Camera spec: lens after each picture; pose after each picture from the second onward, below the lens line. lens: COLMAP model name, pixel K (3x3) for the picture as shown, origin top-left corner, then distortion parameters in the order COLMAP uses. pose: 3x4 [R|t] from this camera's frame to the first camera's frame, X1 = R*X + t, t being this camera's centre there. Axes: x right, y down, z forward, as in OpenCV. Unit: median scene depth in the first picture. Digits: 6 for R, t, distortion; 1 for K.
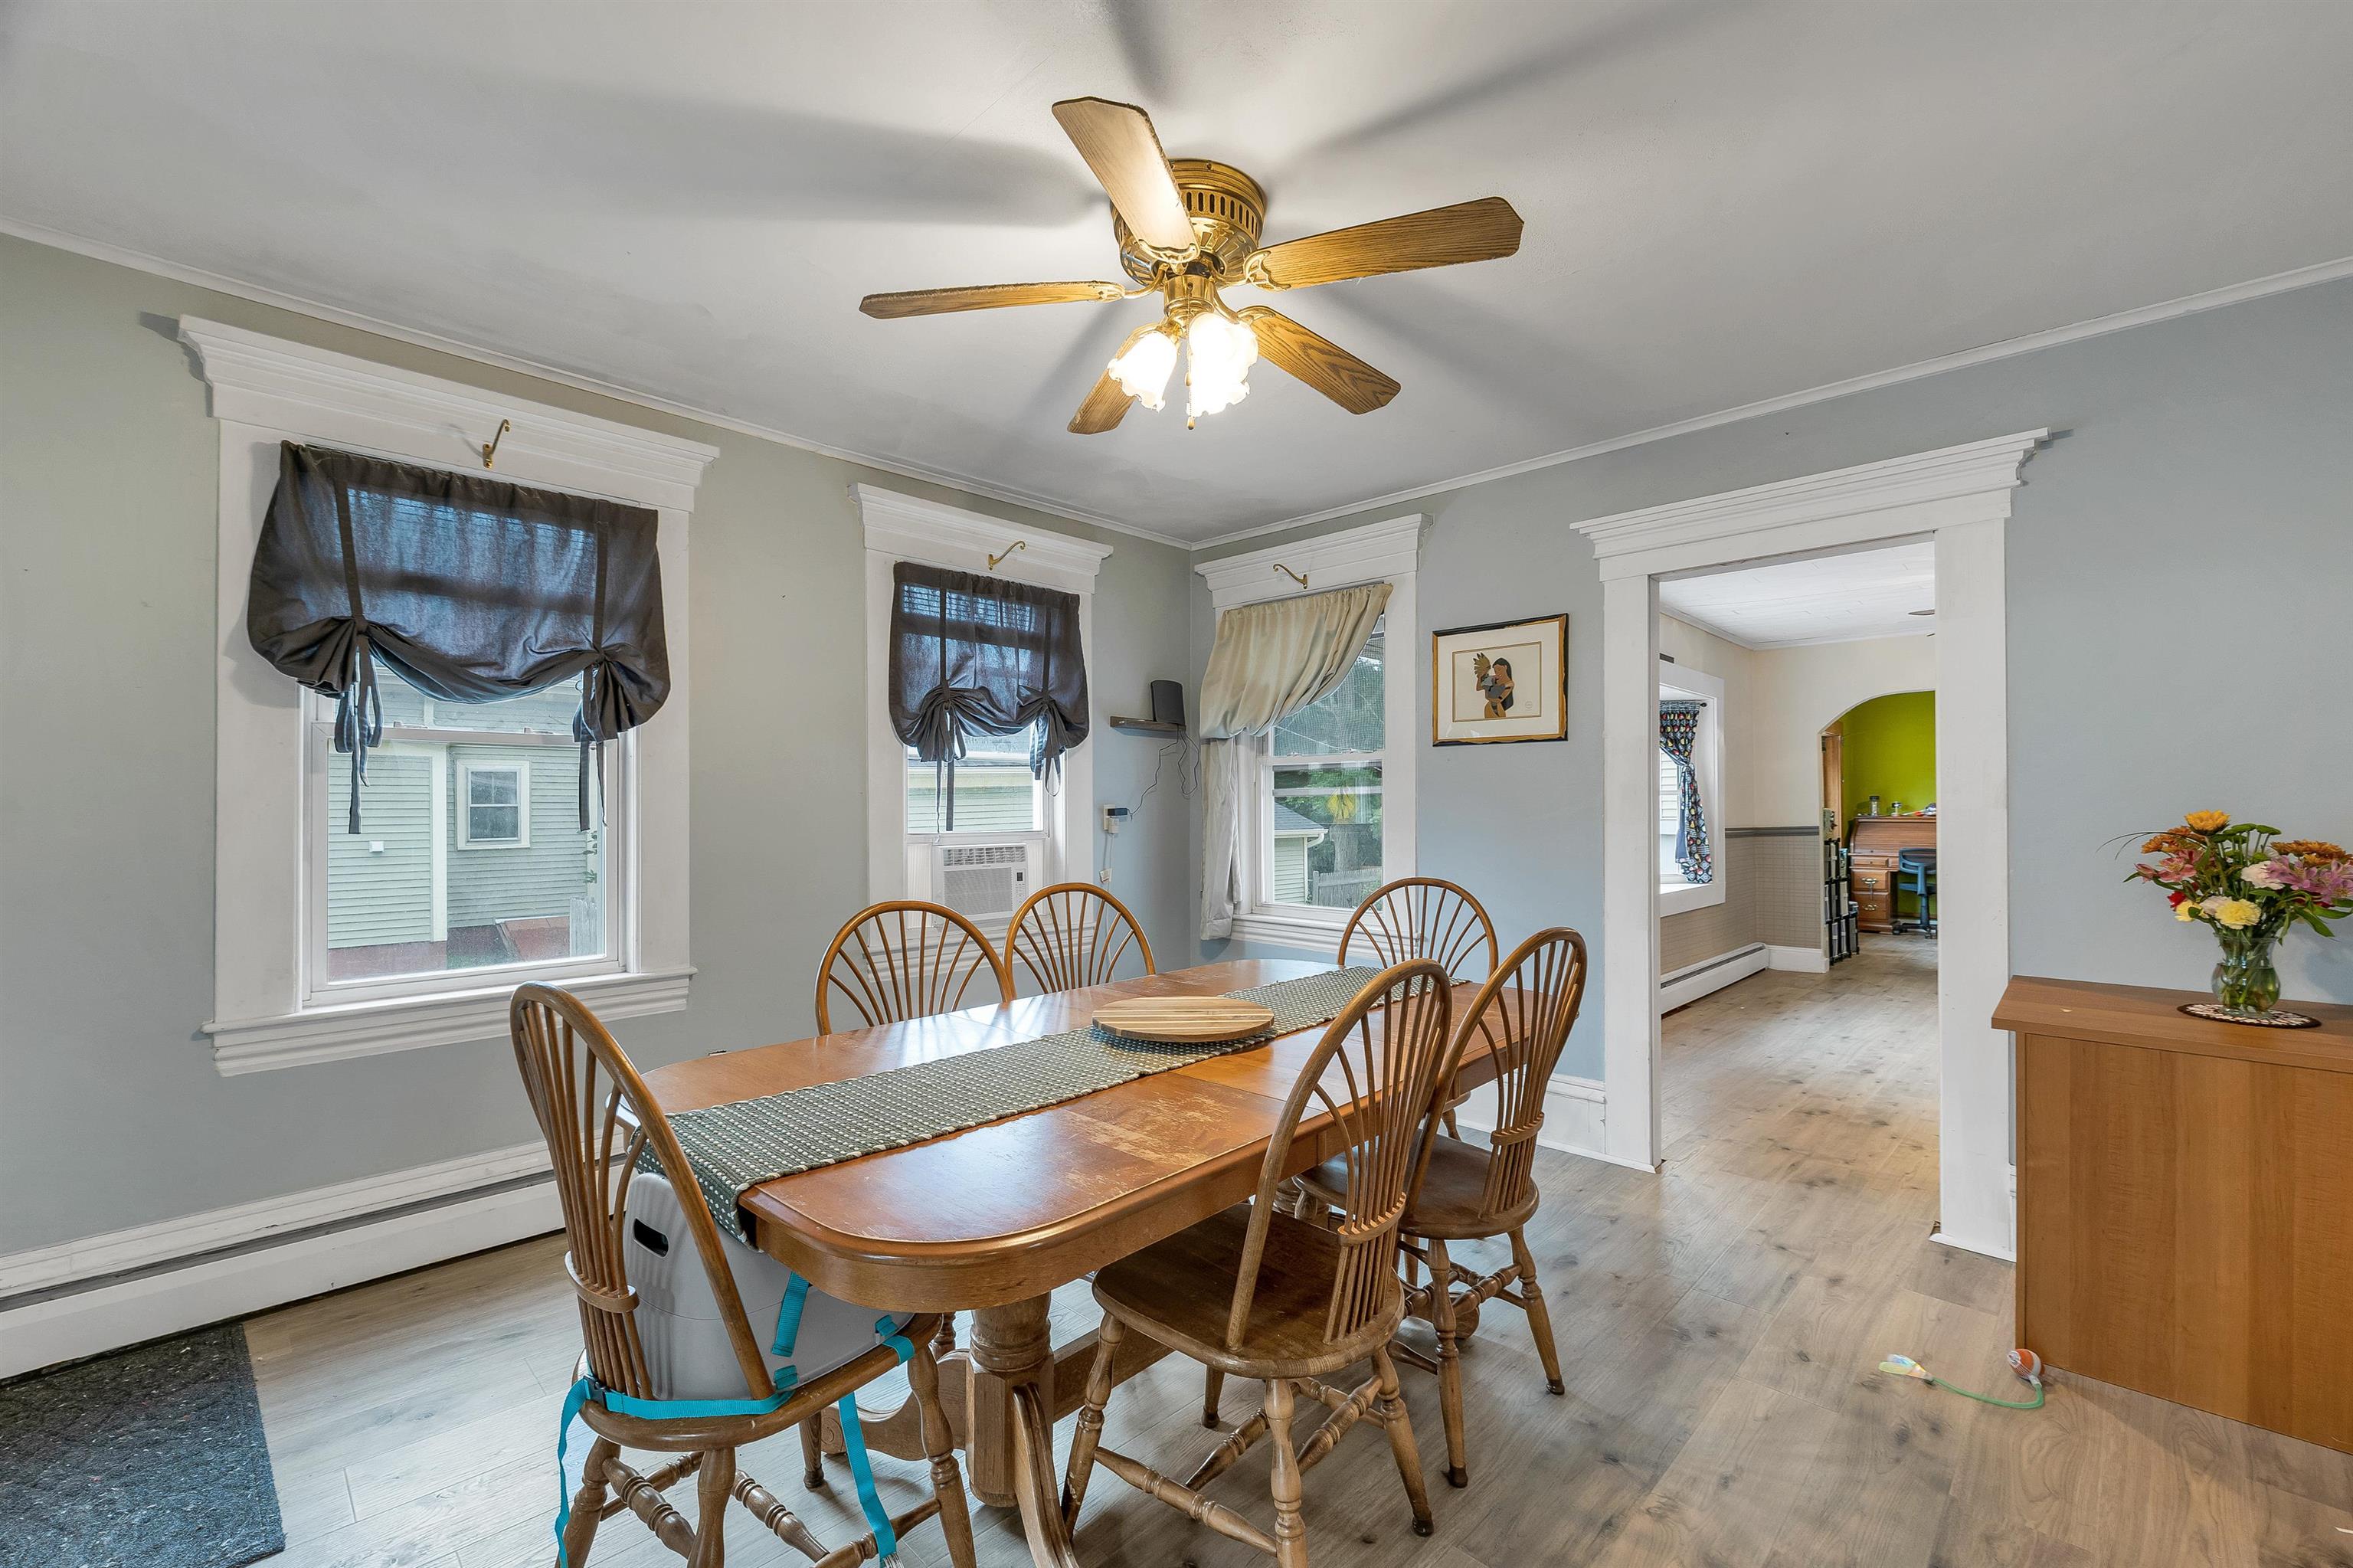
lens RADIAL K [[1005.2, 0, 1161.5], [0, 1005.2, 796.2], [0, 0, 1]] dist [0.000598, -0.000518]
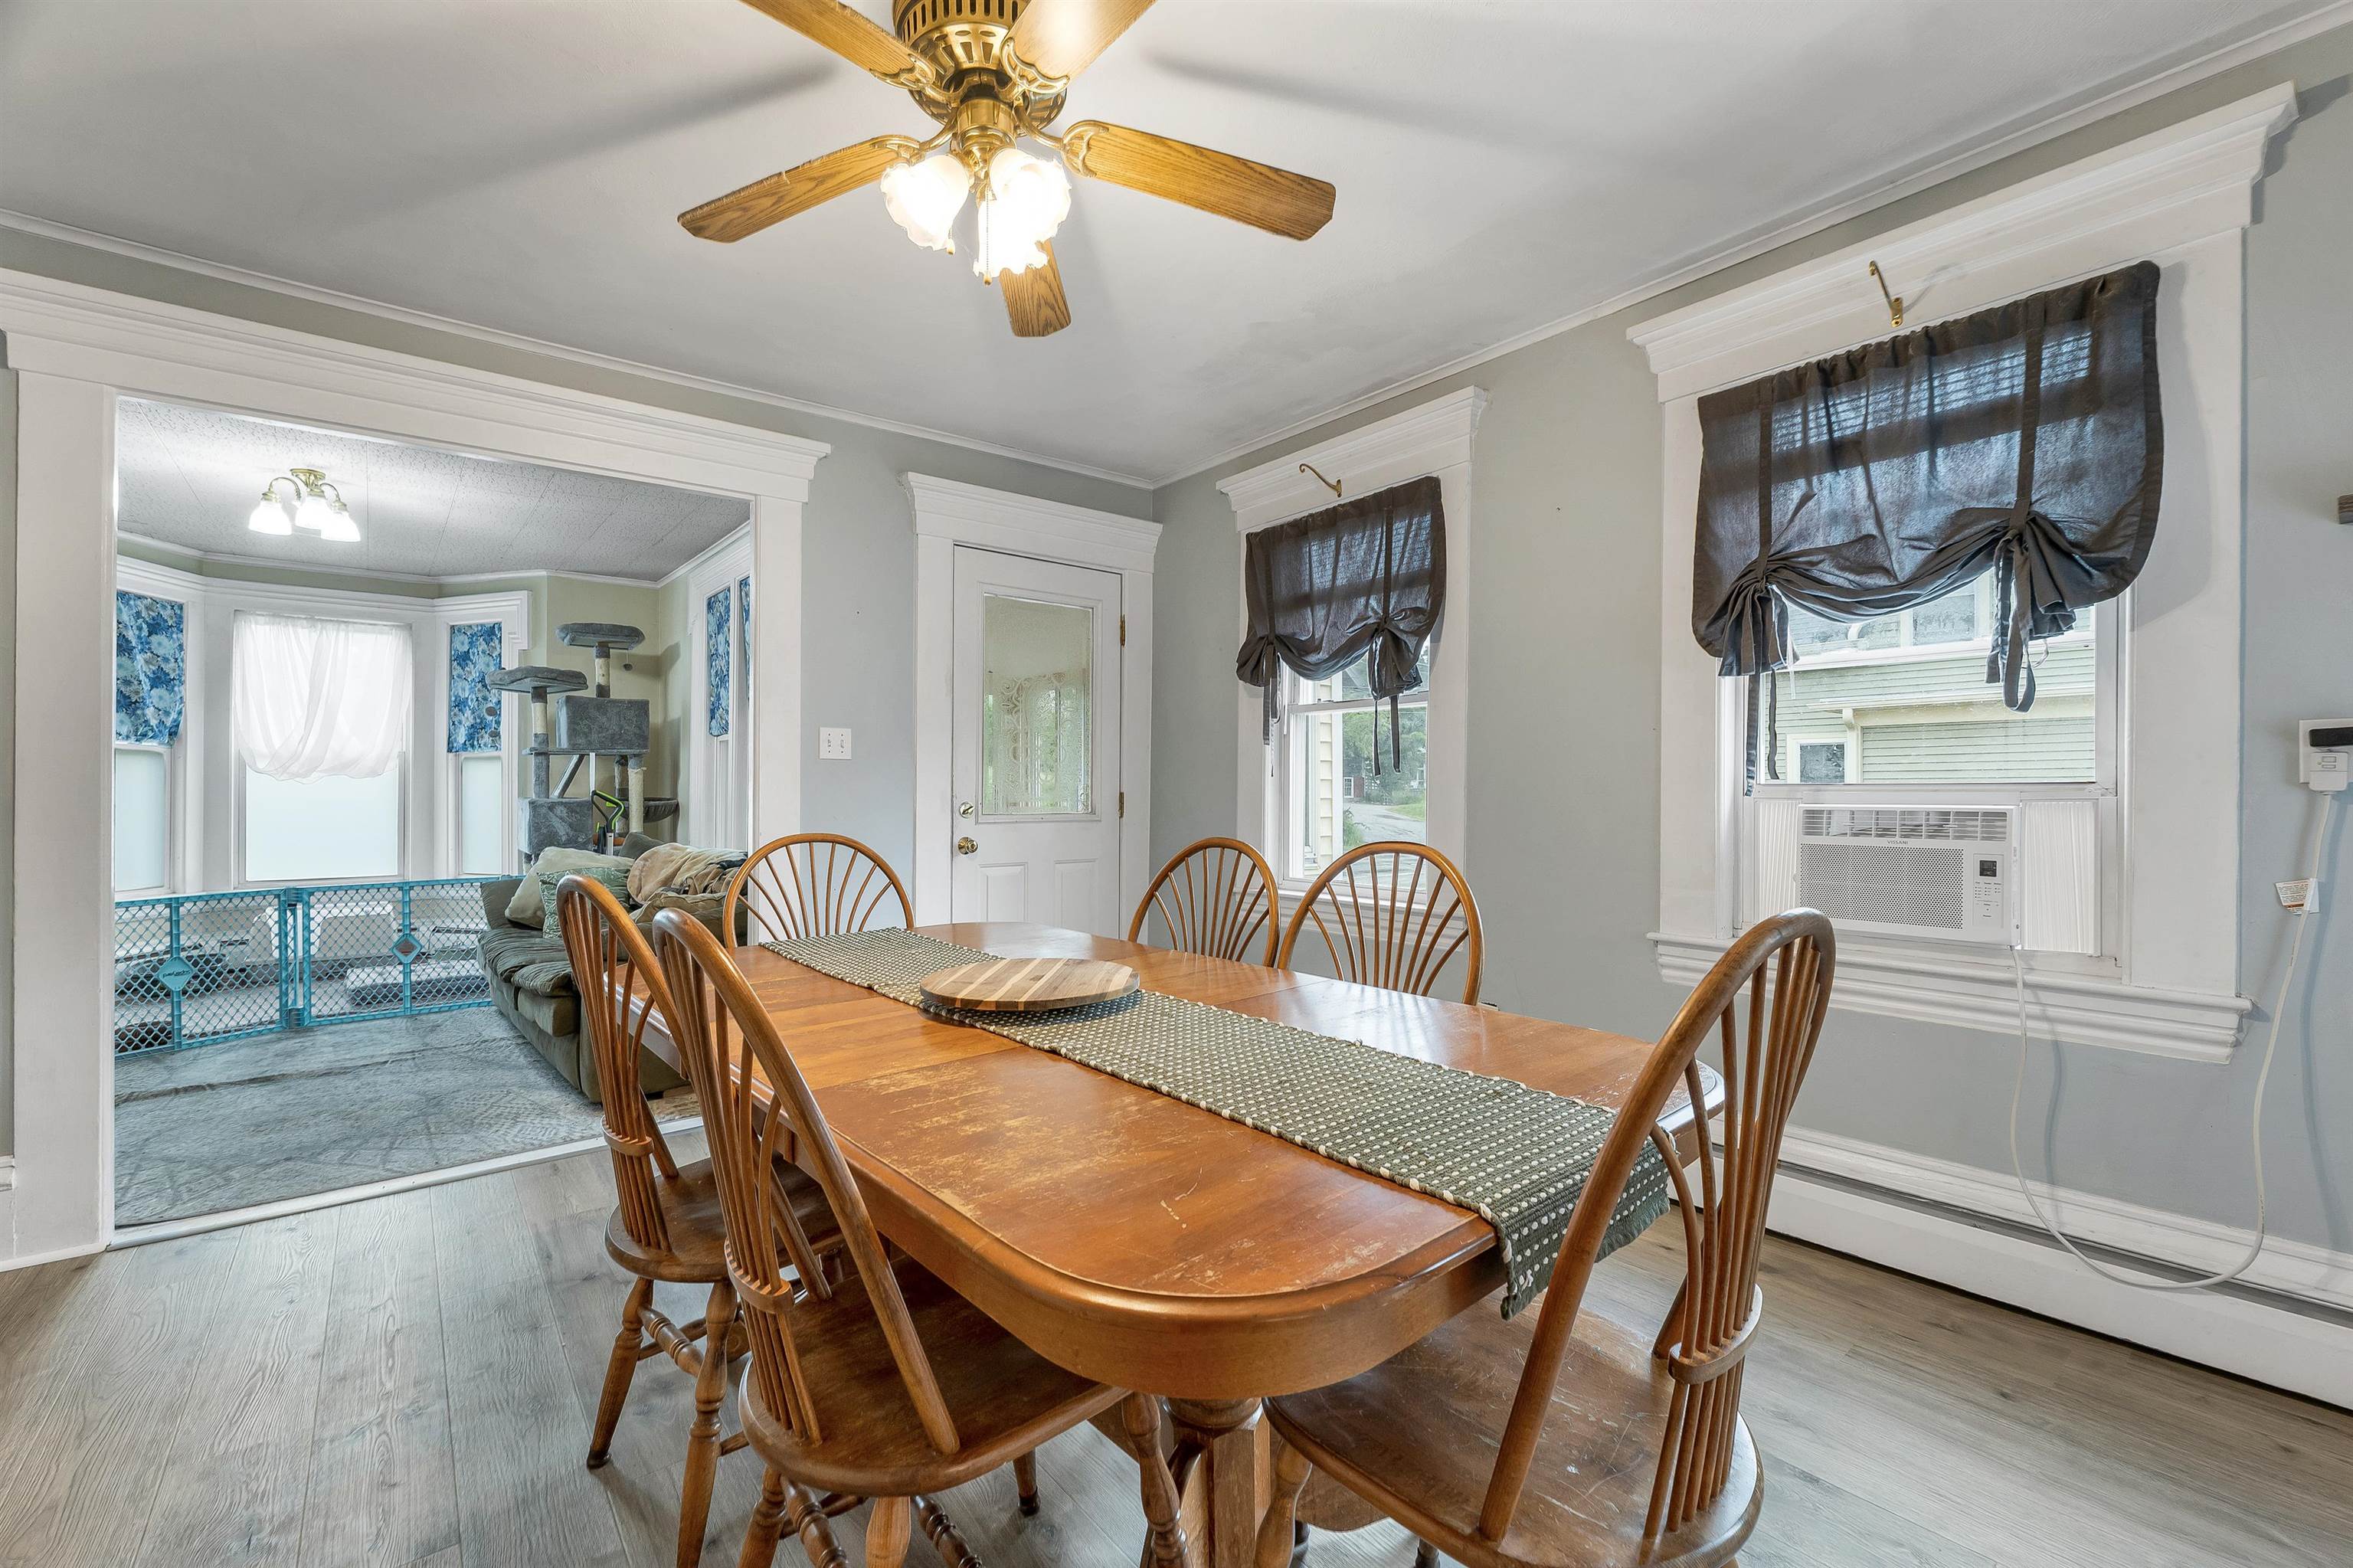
lens RADIAL K [[1005.2, 0, 1189.6], [0, 1005.2, 793.9], [0, 0, 1]] dist [0.000598, -0.000518]
pose [[-0.119598, 0.011859, -0.992752, 0.464635], [0.016368, 0.999816, 0.009971, 0.029882], [0.992687, -0.015057, -0.119770, 0.684227]]
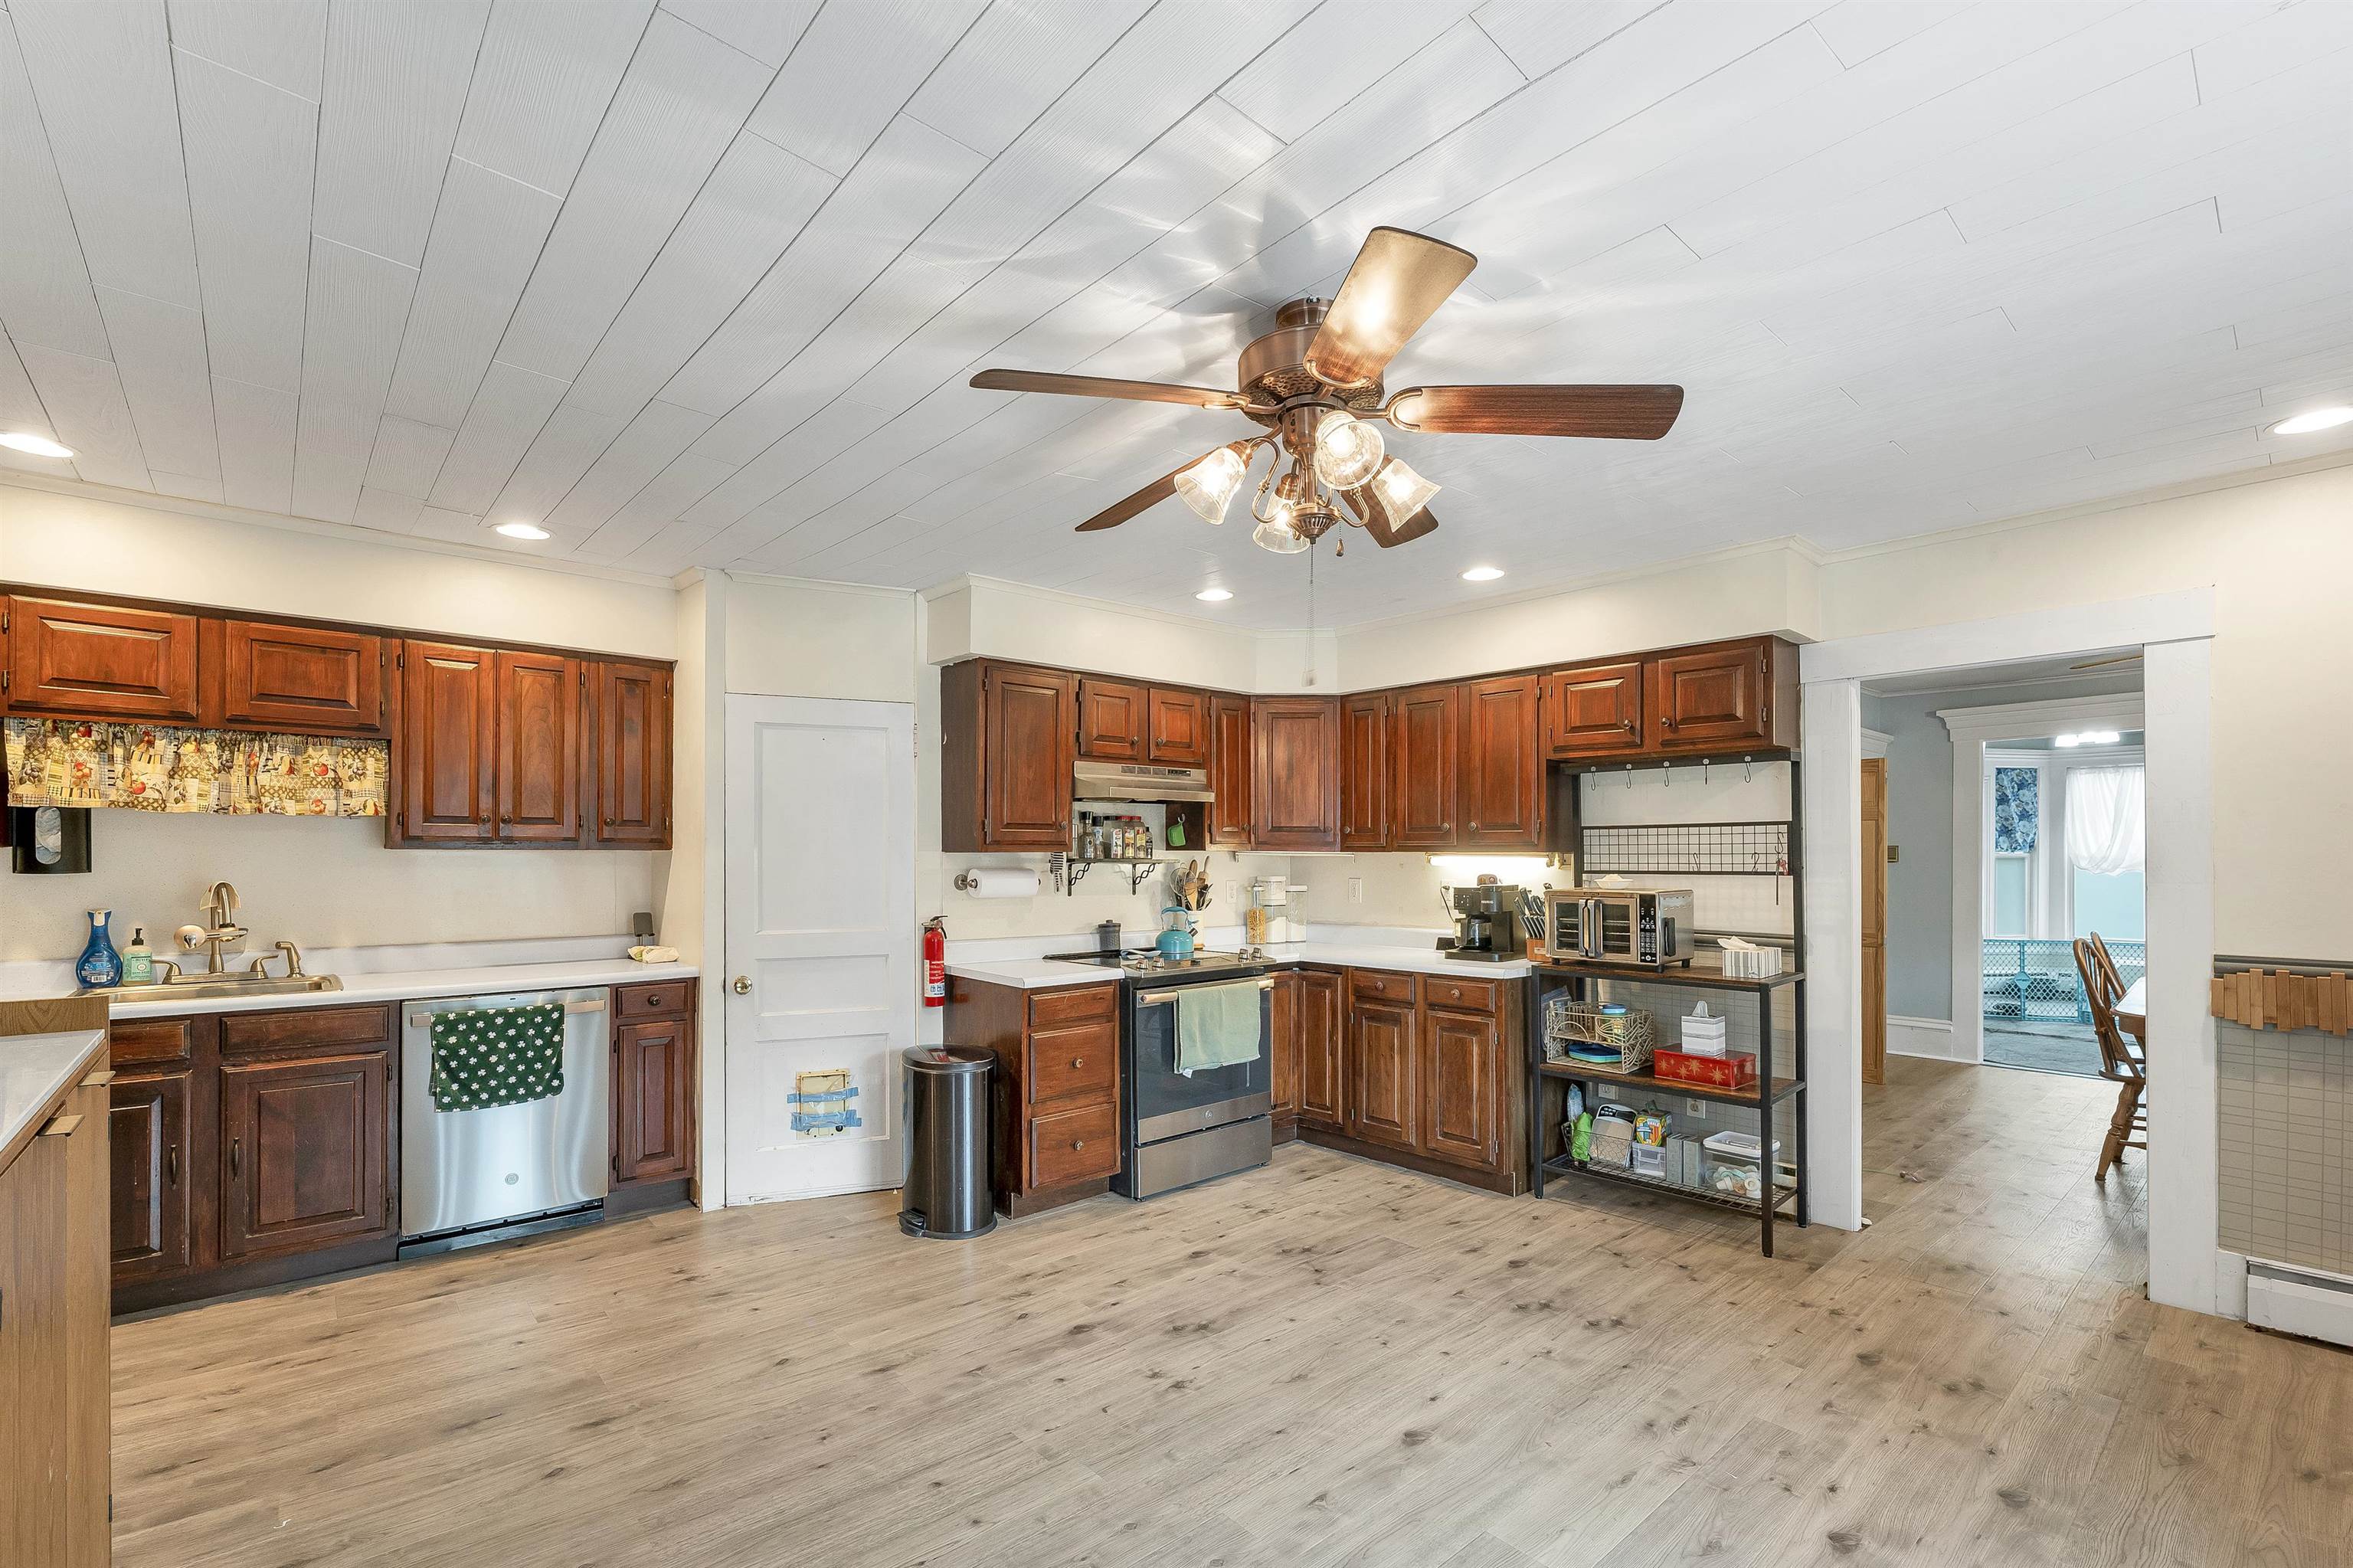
lens RADIAL K [[1005.2, 0, 1171.1], [0, 1005.2, 851.9], [0, 0, 1]] dist [0.000598, -0.000518]
pose [[-0.996742, 0.003518, 0.080582, 1.069341], [0.002164, 0.999855, -0.016881, -0.013597], [-0.080630, -0.016652, -0.996605, 1.631707]]
